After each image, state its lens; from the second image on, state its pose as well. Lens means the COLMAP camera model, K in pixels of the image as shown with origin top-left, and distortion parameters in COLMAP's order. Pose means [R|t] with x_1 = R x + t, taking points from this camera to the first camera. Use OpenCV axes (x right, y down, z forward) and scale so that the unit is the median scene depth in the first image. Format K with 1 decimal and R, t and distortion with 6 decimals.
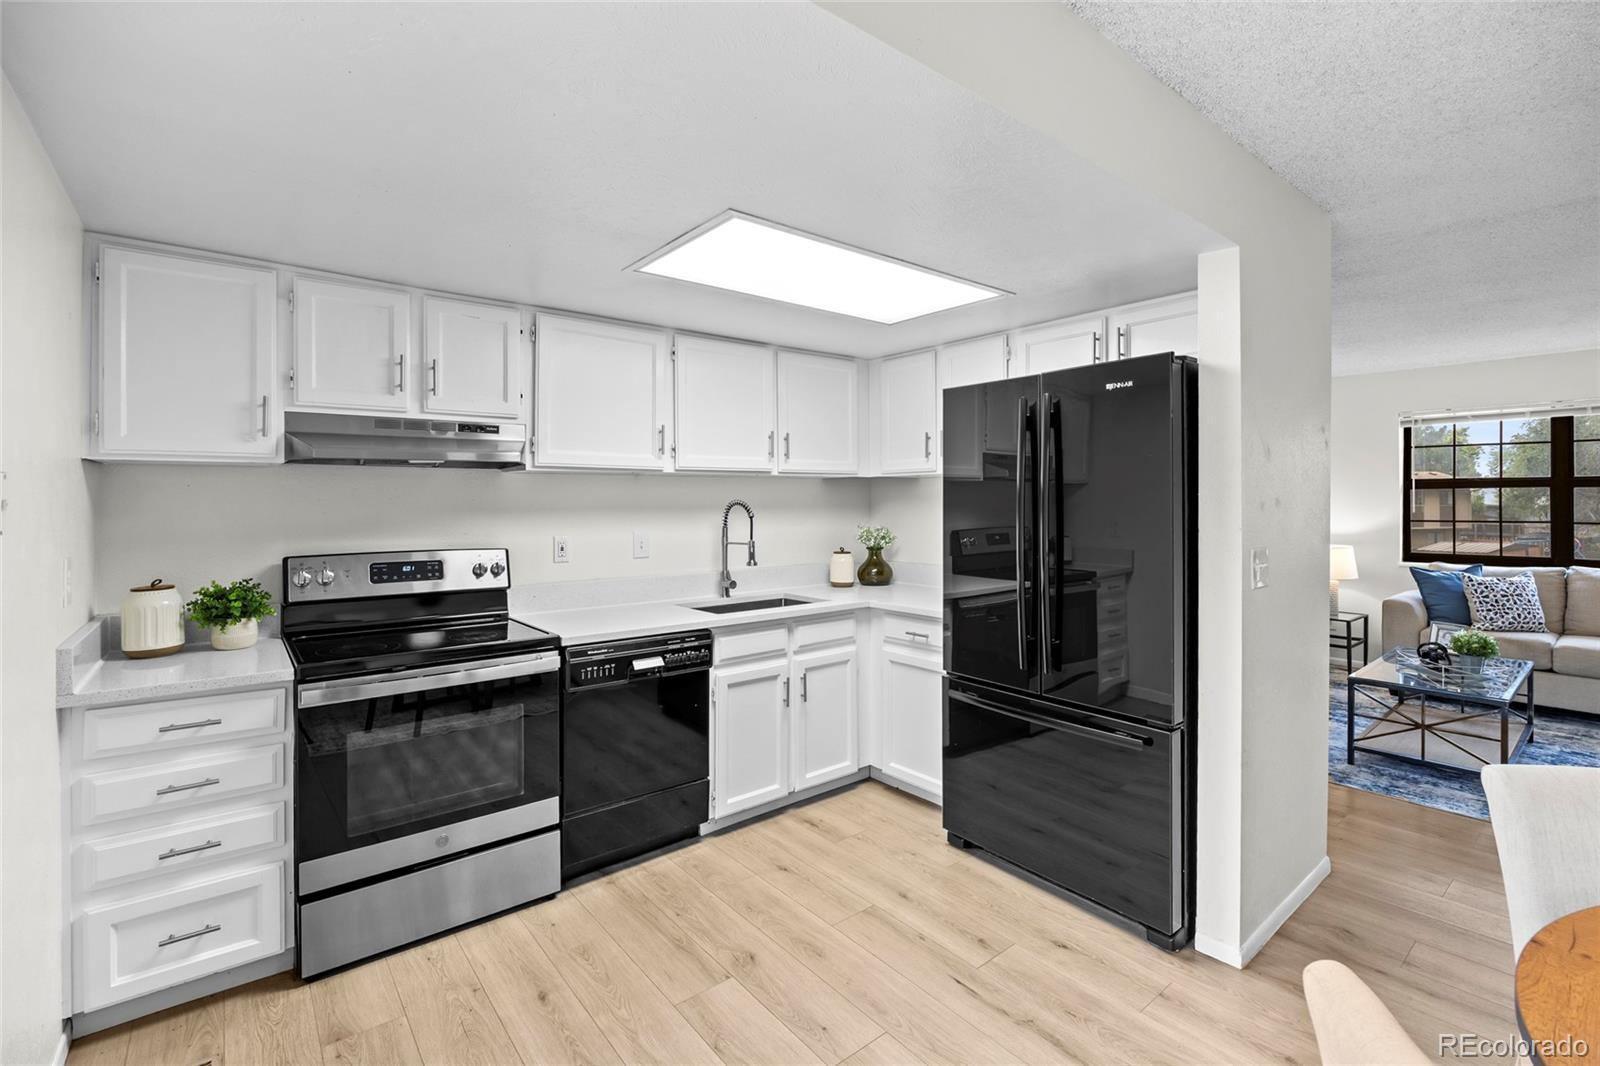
lens RADIAL K [[711.8, 0, 801.0], [0, 711.8, 495.8], [0, 0, 1]] dist [-0.015955, -0.000373]
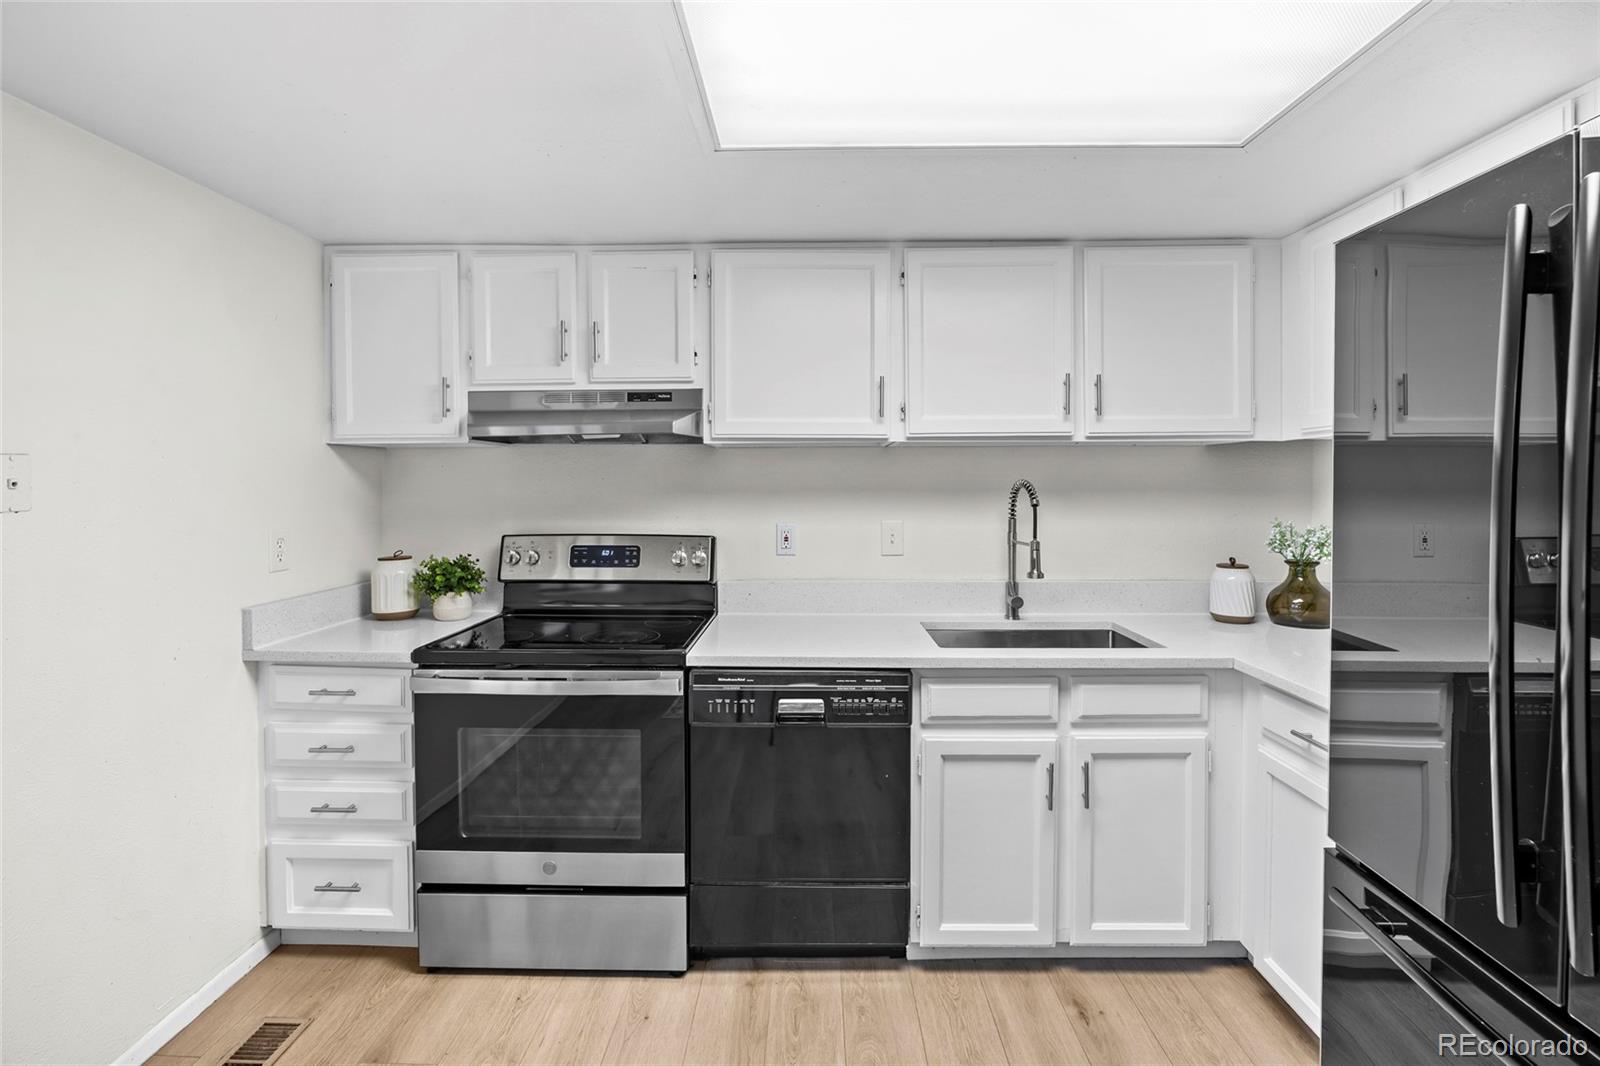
lens RADIAL K [[711.8, 0, 801.0], [0, 711.8, 495.8], [0, 0, 1]] dist [-0.015955, -0.000373]
pose [[0.769238, 0.012940, -0.638831, 0.234636], [0.002693, 0.999720, 0.023493, 0.005700], [0.638956, -0.019792, 0.768988, 0.437067]]
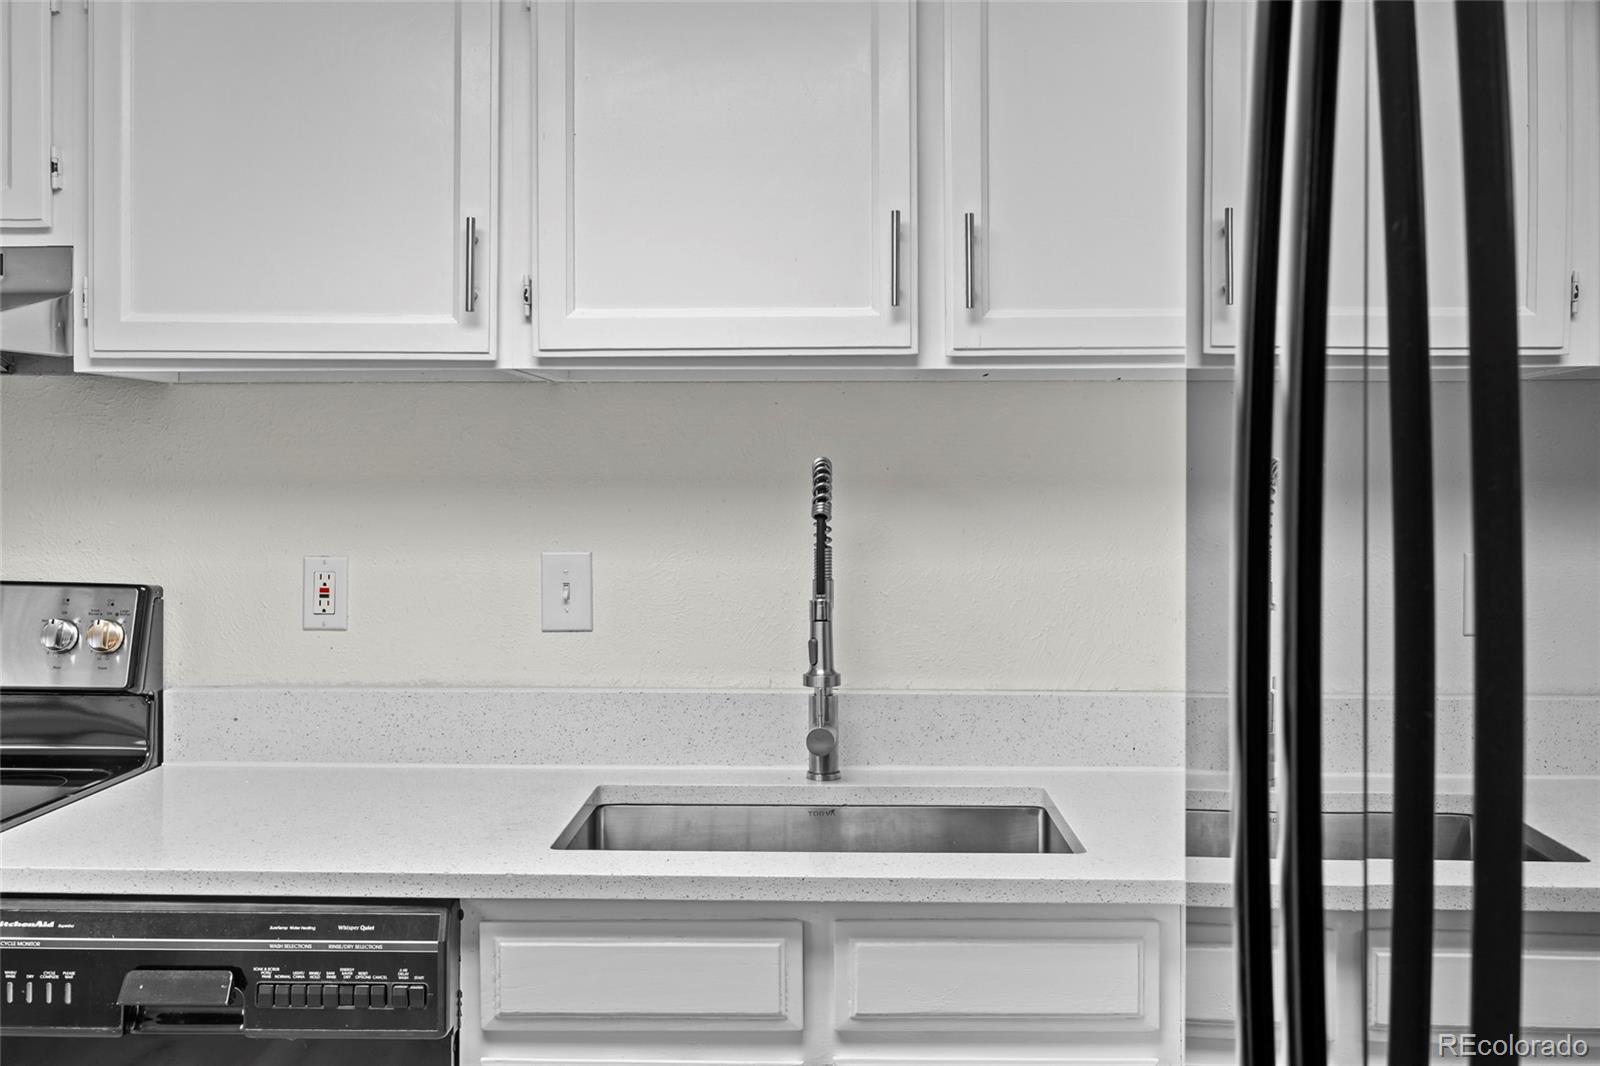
lens RADIAL K [[1621.0, 0, 801.1], [0, 1621.0, 434.3], [0, 0, 1]] dist [0.009321, -0.006437]
pose [[0.764121, -0.008000, -0.645023, 0.429979], [0.000095, 0.999924, -0.012288, 0.005746], [0.645072, 0.009328, 0.764064, 0.617049]]
